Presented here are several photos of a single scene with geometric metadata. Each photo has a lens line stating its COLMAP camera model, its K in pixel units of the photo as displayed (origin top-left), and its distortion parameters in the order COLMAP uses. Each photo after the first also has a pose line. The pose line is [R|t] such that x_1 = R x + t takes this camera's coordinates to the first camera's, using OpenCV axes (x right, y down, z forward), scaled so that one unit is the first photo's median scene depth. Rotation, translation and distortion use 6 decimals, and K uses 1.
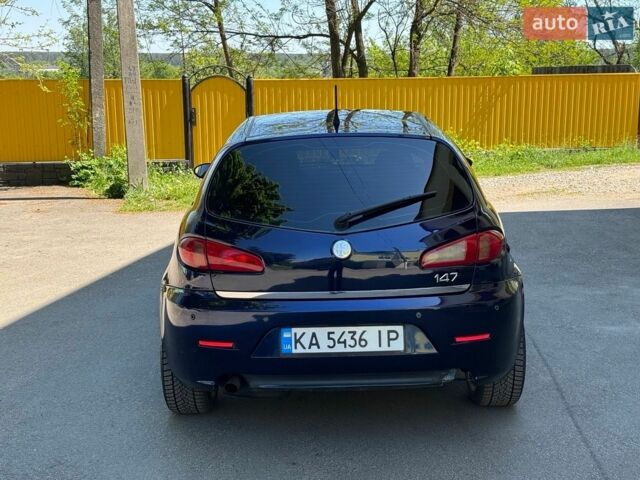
lens RADIAL K [[887.9, 0, 322.3], [0, 887.9, 247.9], [0, 0, 1]] dist [0.137345, -0.075473]
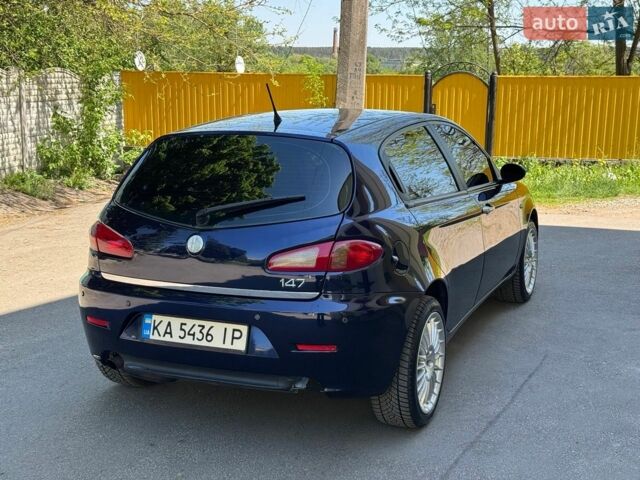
lens RADIAL K [[887.9, 0, 322.3], [0, 887.9, 247.9], [0, 0, 1]] dist [0.137345, -0.075473]
pose [[0.922462, 0.095860, -0.373999, 0.533078], [-0.093955, 0.995302, 0.023368, -0.030942], [0.374482, 0.013583, 0.927135, 0.104905]]
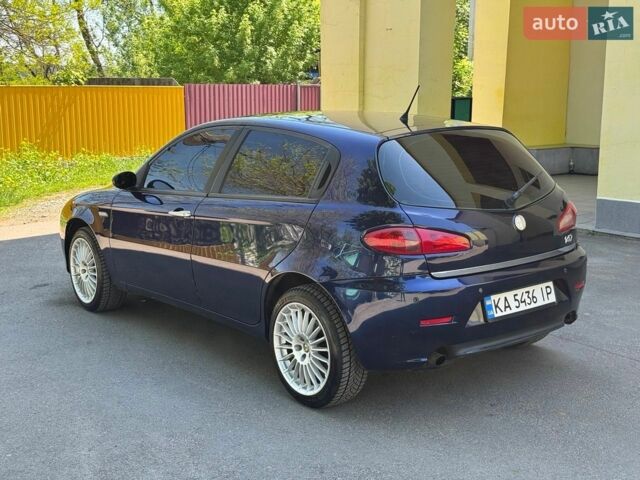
lens RADIAL K [[887.9, 0, 322.3], [0, 887.9, 247.9], [0, 0, 1]] dist [0.137345, -0.075473]
pose [[0.782449, -0.111131, 0.612718, -0.909456], [0.120218, 0.992394, 0.026474, -0.028896], [-0.611000, 0.052946, 0.789858, 0.216052]]
